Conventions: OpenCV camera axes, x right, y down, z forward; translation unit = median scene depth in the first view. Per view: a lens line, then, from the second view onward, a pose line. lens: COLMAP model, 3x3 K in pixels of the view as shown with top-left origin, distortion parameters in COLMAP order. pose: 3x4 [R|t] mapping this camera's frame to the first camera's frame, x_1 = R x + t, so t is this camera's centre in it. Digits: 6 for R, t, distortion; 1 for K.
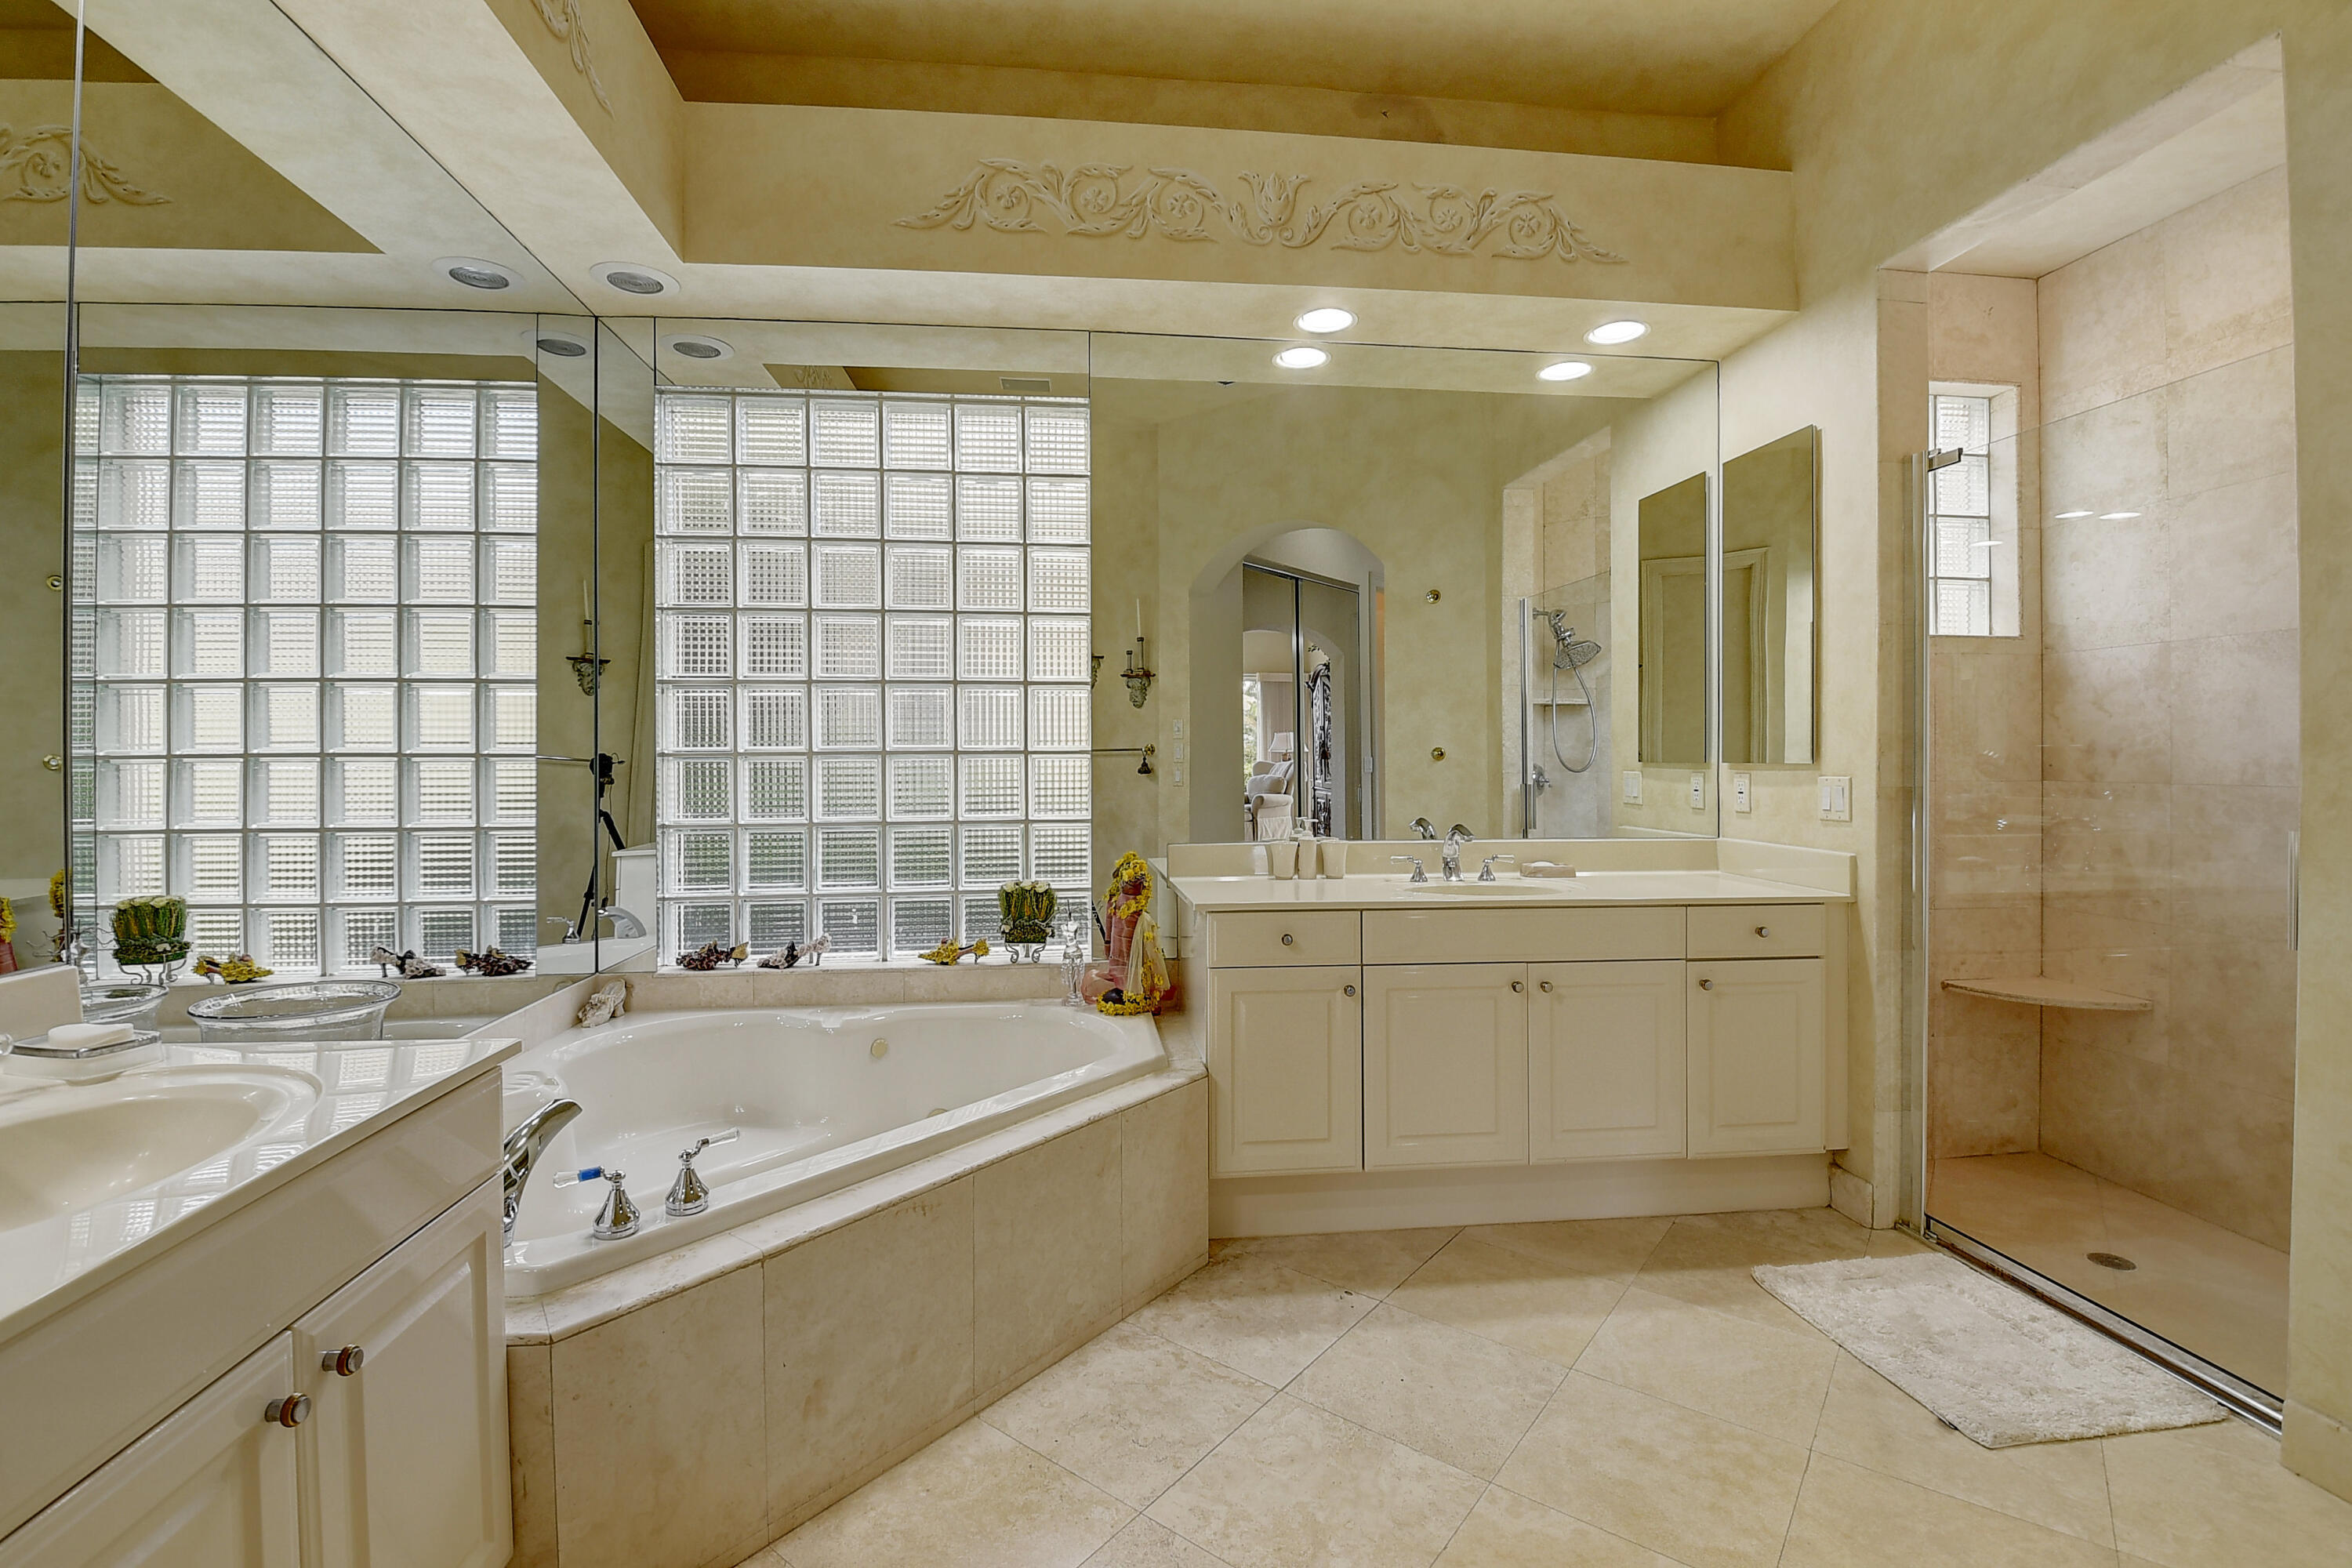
lens RADIAL K [[1037.8, 0, 1175.6], [0, 1037.8, 760.5], [0, 0, 1]] dist [0.017263, -0.027805]
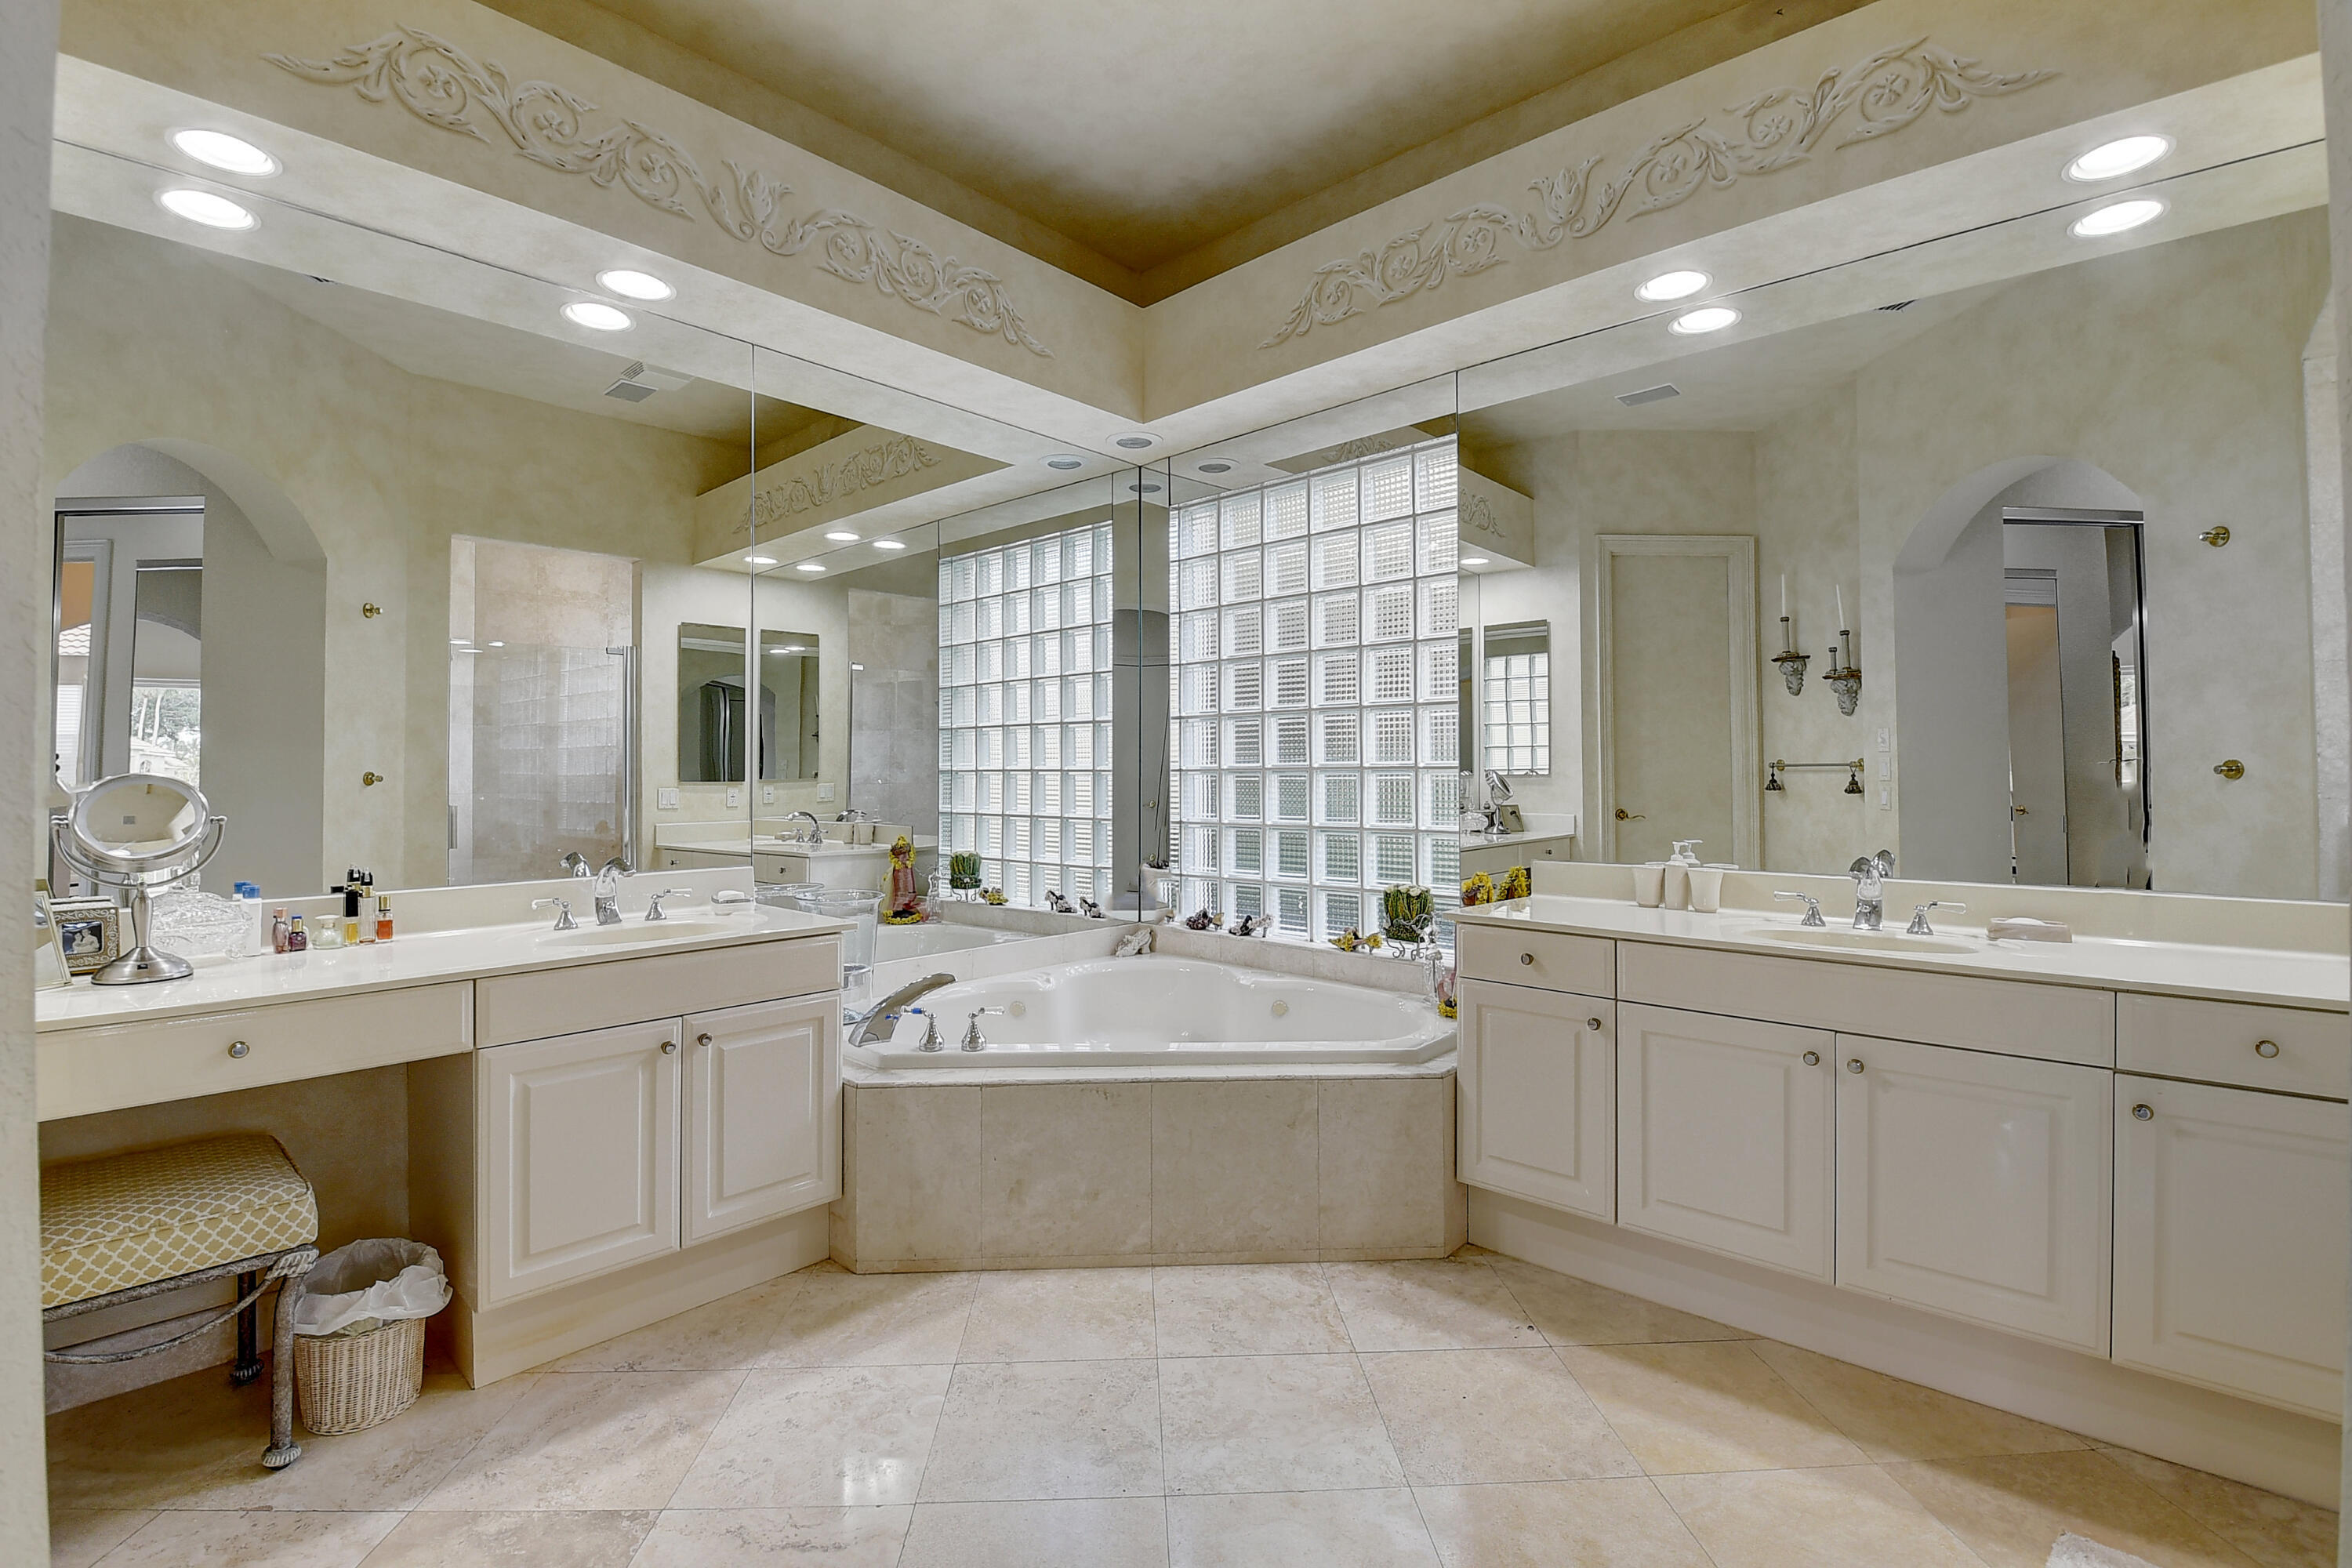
lens RADIAL K [[1037.8, 0, 1175.6], [0, 1037.8, 760.5], [0, 0, 1]] dist [0.017263, -0.027805]
pose [[0.660484, -0.008818, -0.750789, 0.592045], [-0.003471, 0.999884, -0.014797, 0.002166], [0.750832, 0.012379, 0.660377, 0.097870]]
